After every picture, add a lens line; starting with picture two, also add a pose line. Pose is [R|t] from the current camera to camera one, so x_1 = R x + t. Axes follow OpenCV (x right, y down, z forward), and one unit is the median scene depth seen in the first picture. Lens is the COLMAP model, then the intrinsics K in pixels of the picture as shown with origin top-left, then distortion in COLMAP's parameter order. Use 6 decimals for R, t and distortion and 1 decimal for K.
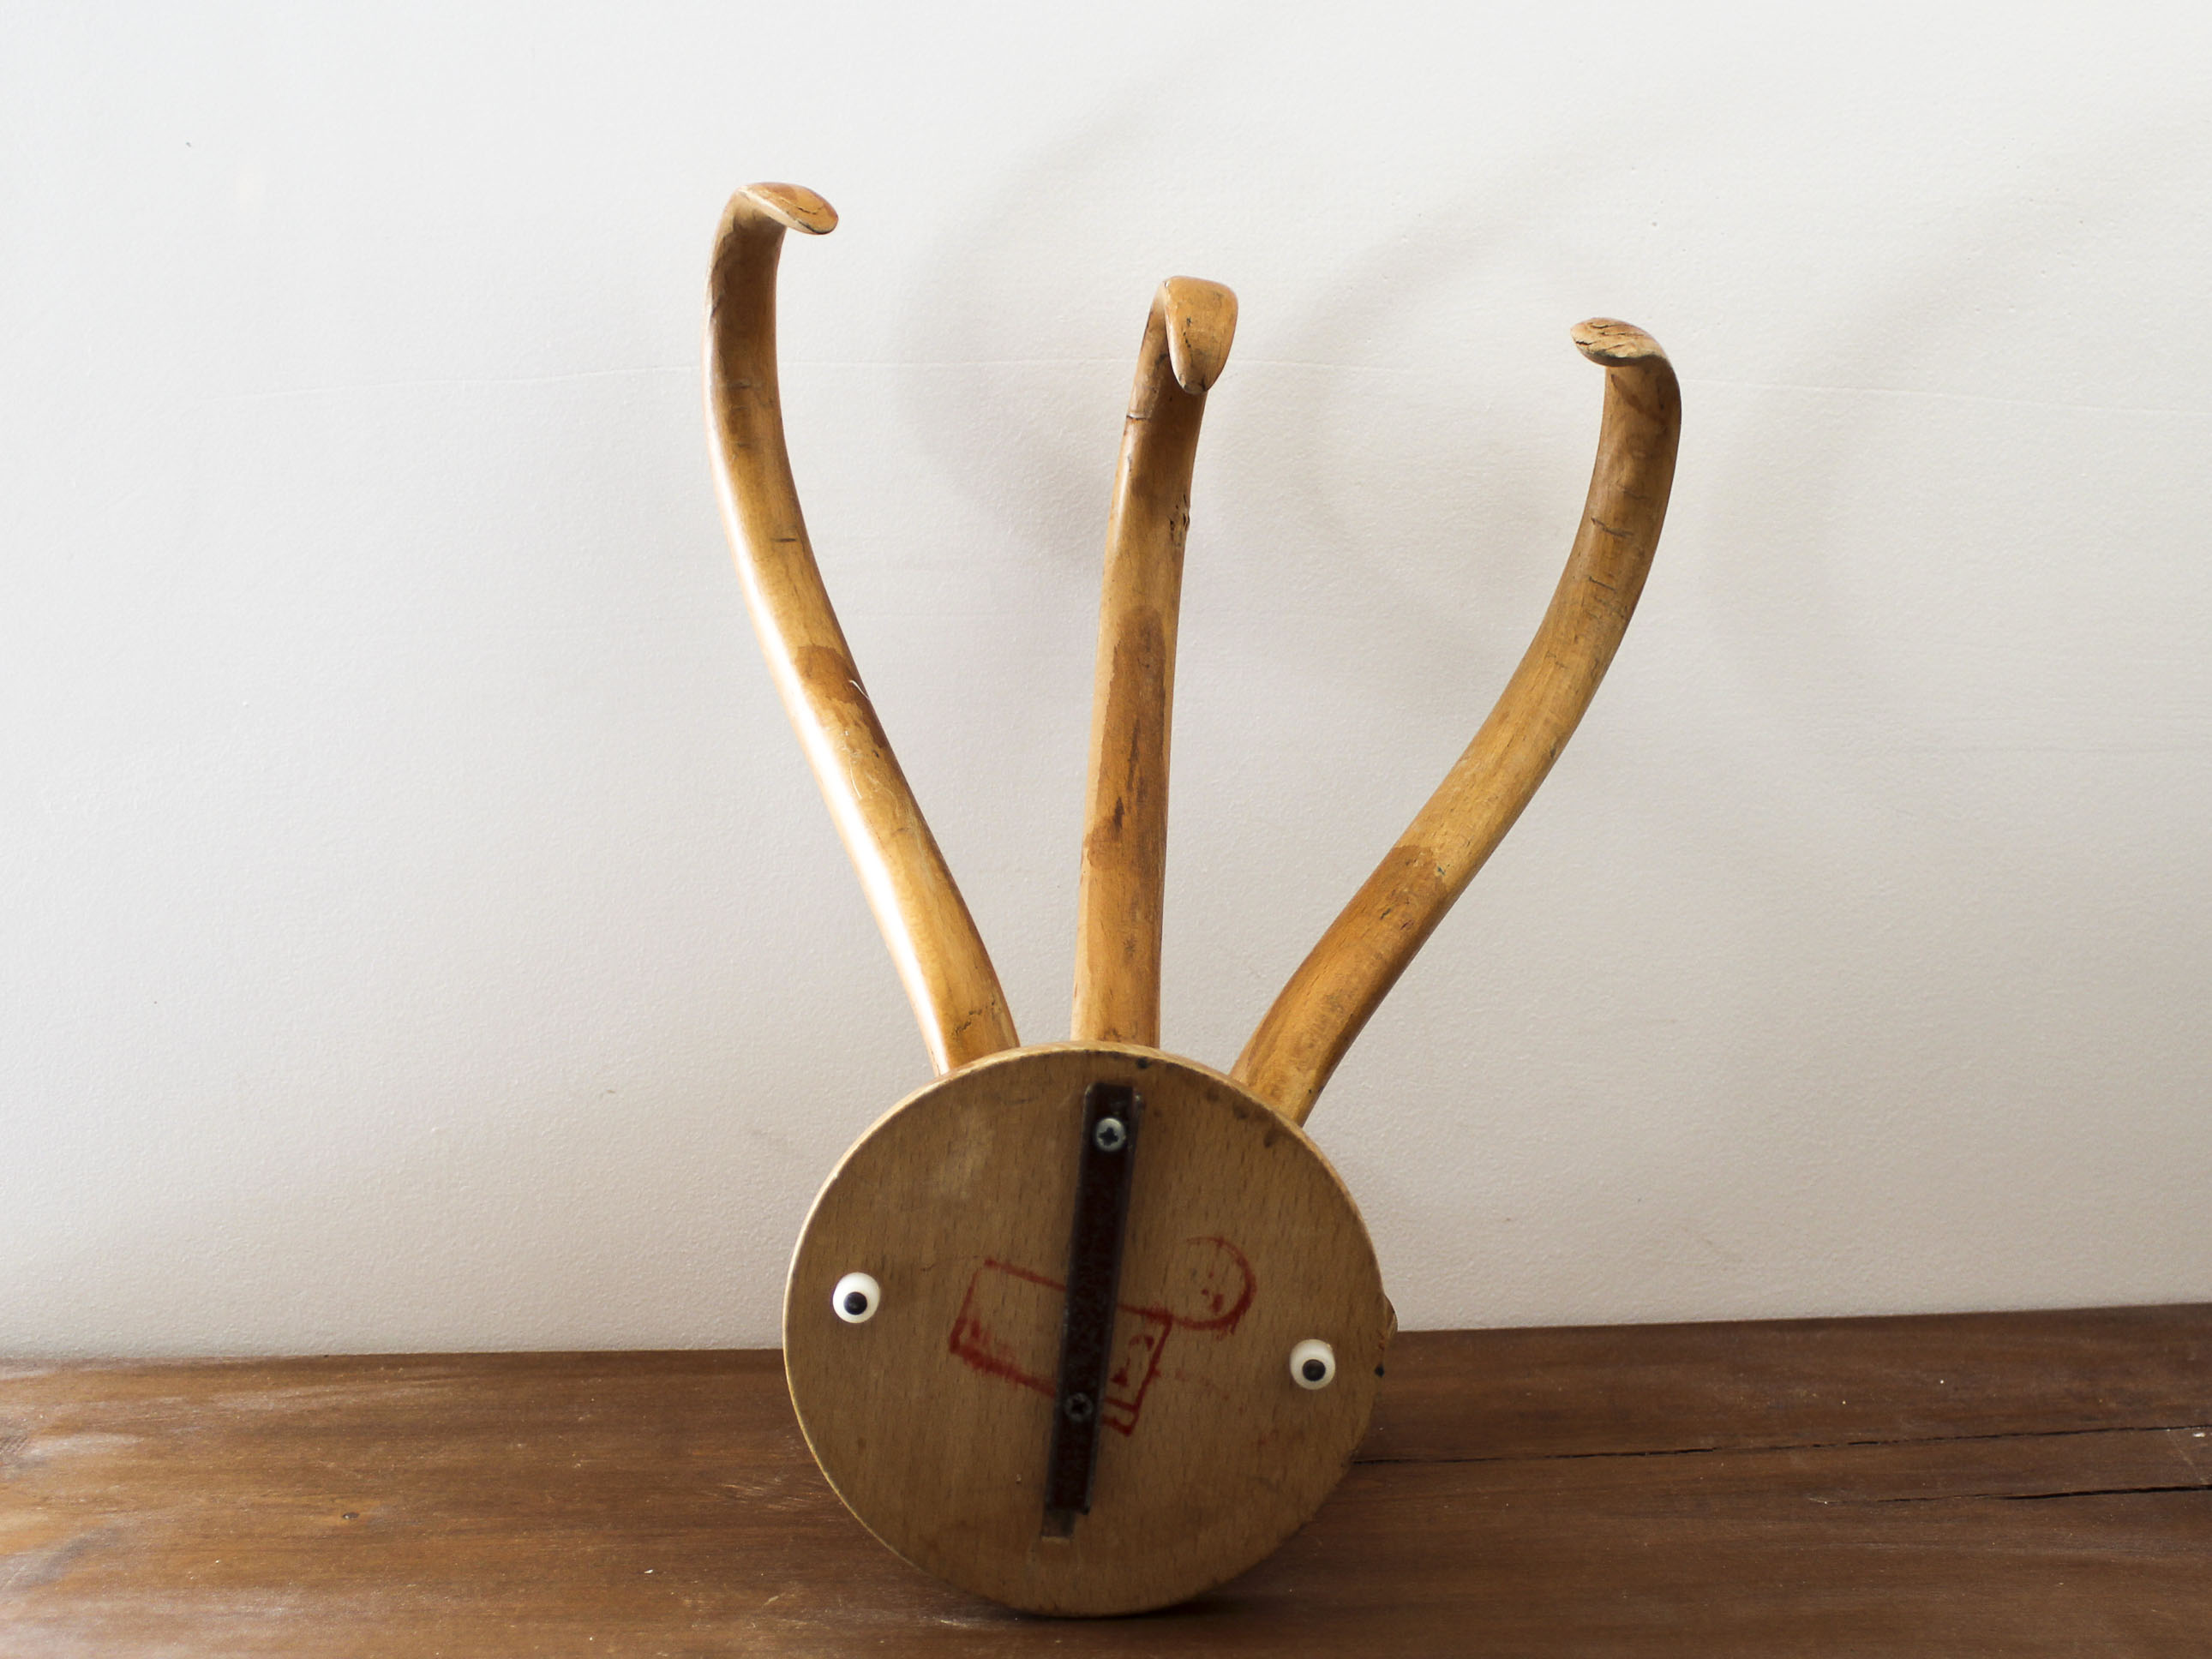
lens RADIAL K [[3129.7, 0, 1106.0], [0, 3129.7, 829.5], [0, 0, 1]] dist [-0.181244, 0.064039]
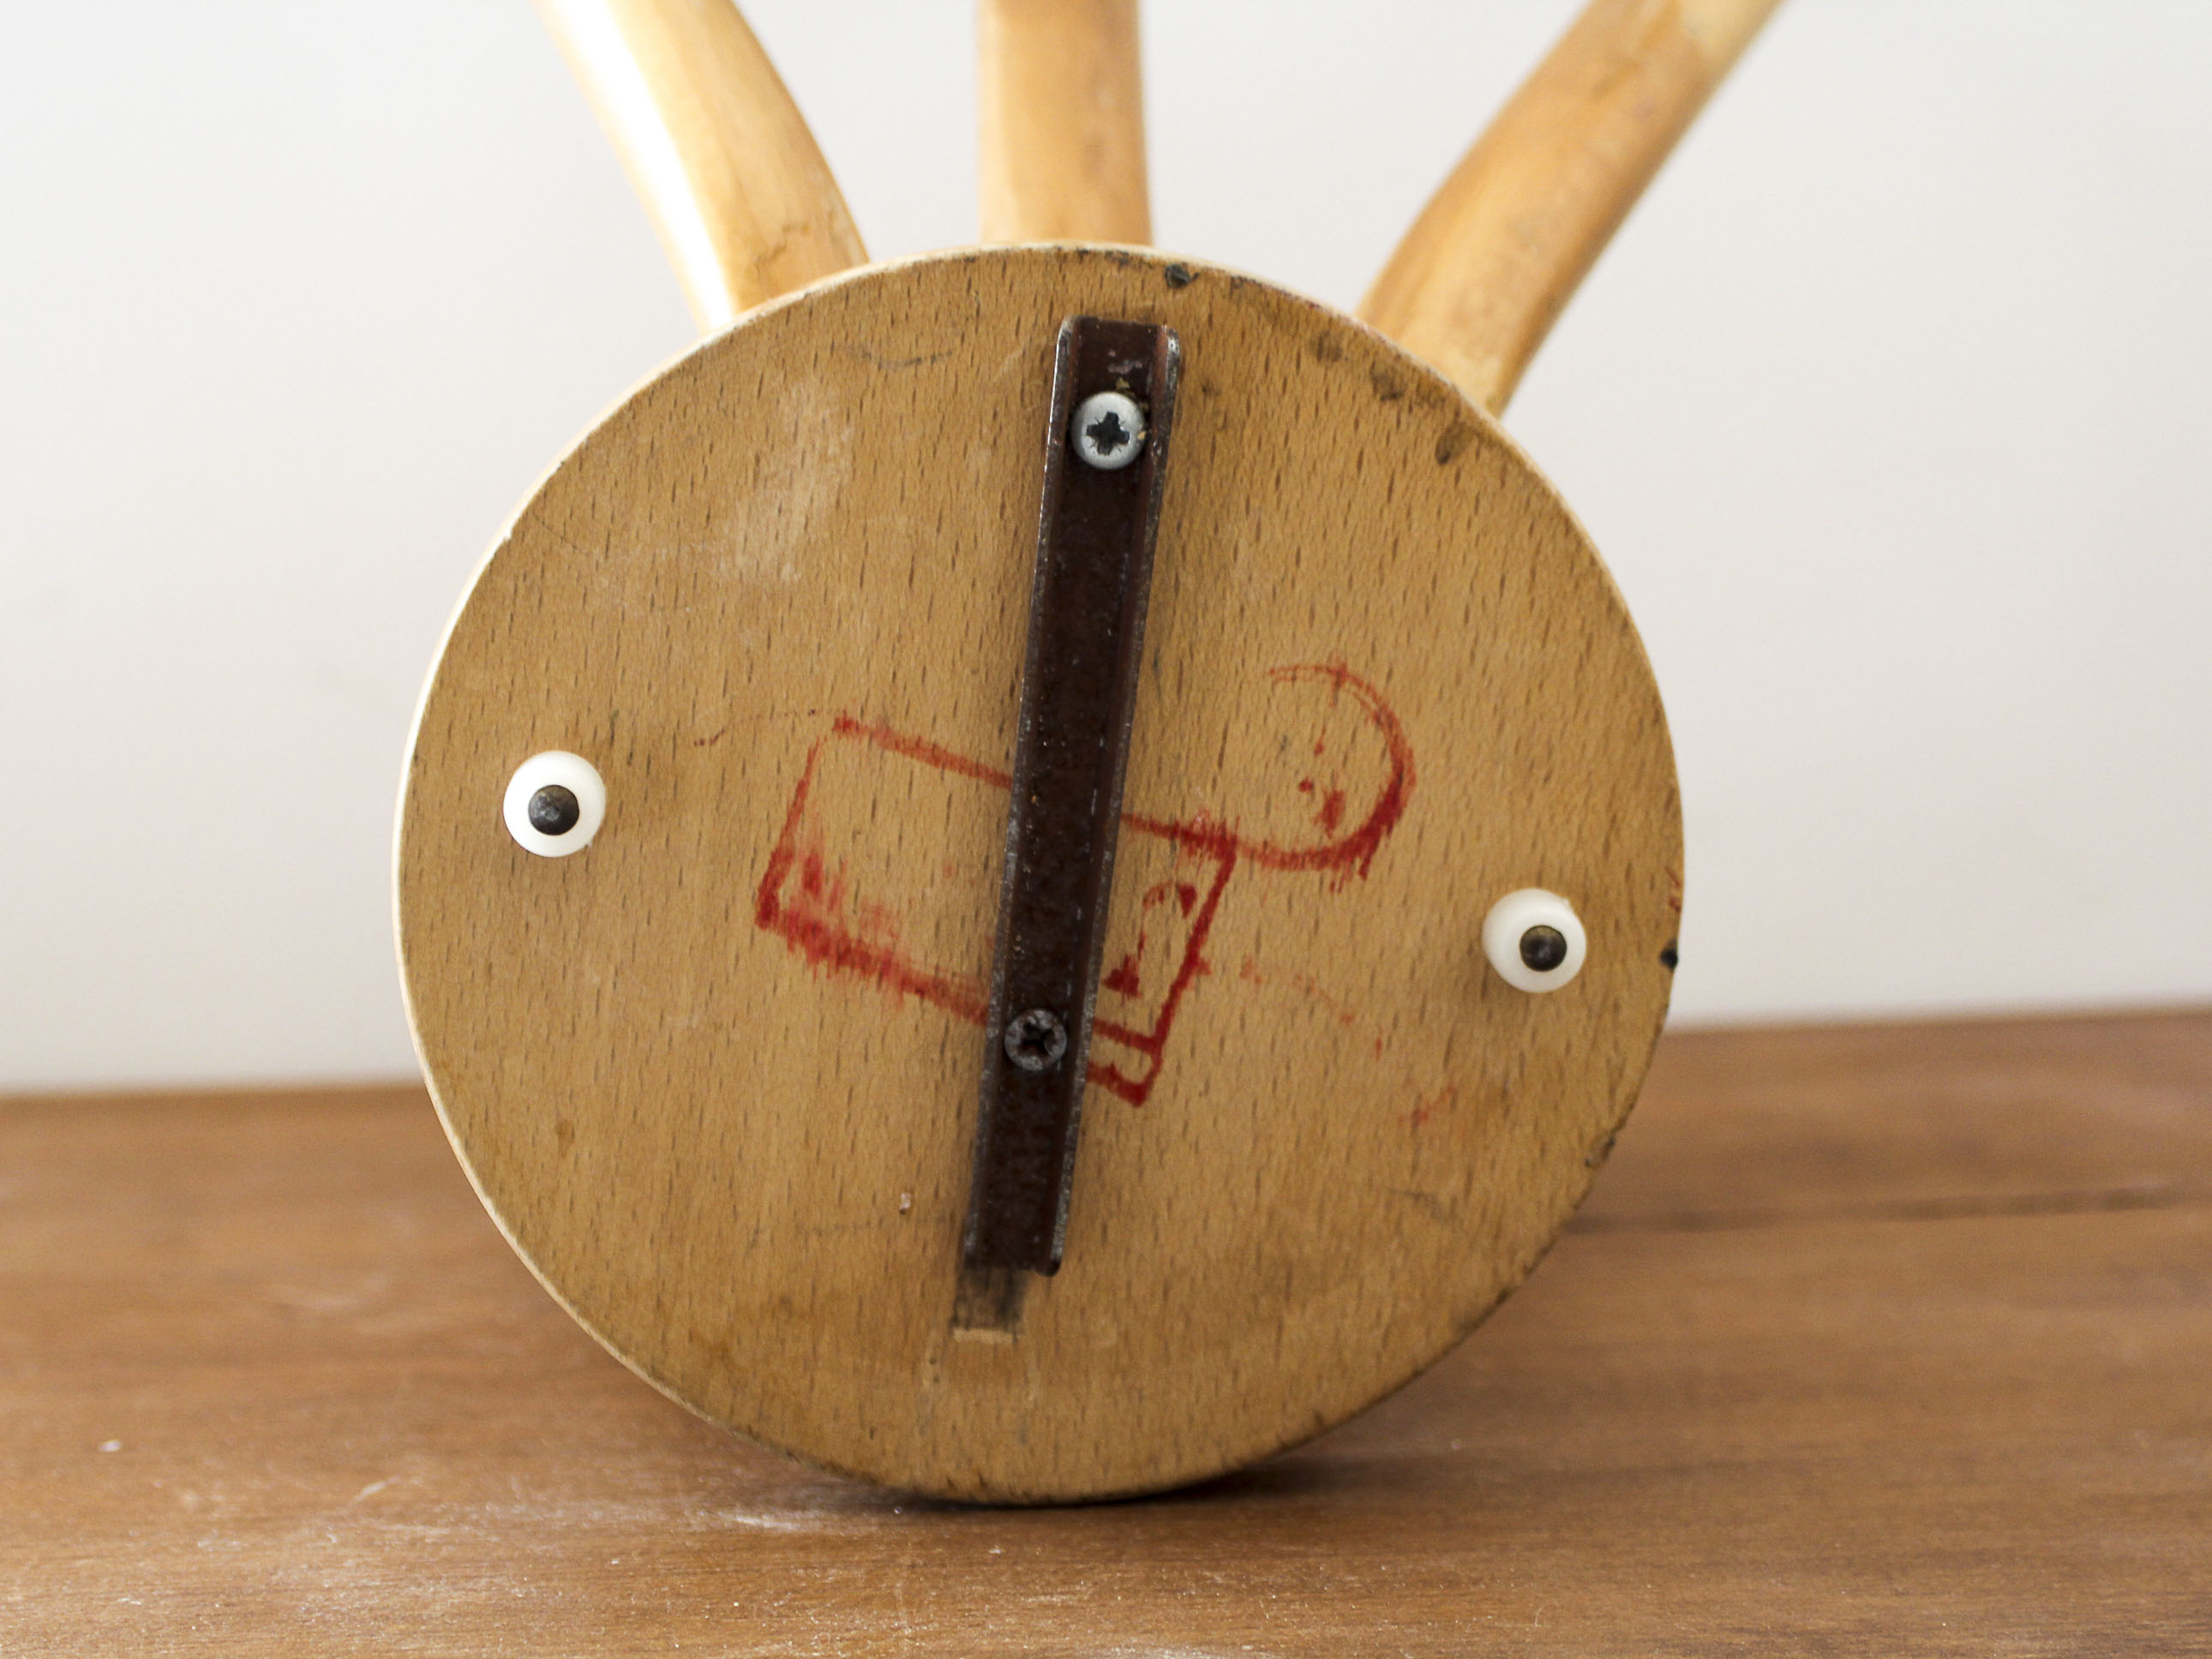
lens RADIAL K [[3916.2, 0, 1106.0], [0, 3916.2, 829.5], [0, 0, 1]] dist [-0.067082, -0.121646]
pose [[0.996186, -0.009795, 0.086703, -0.048789], [0.006855, 0.999393, 0.034148, 0.134125], [-0.086985, -0.033423, 0.995649, 0.416847]]
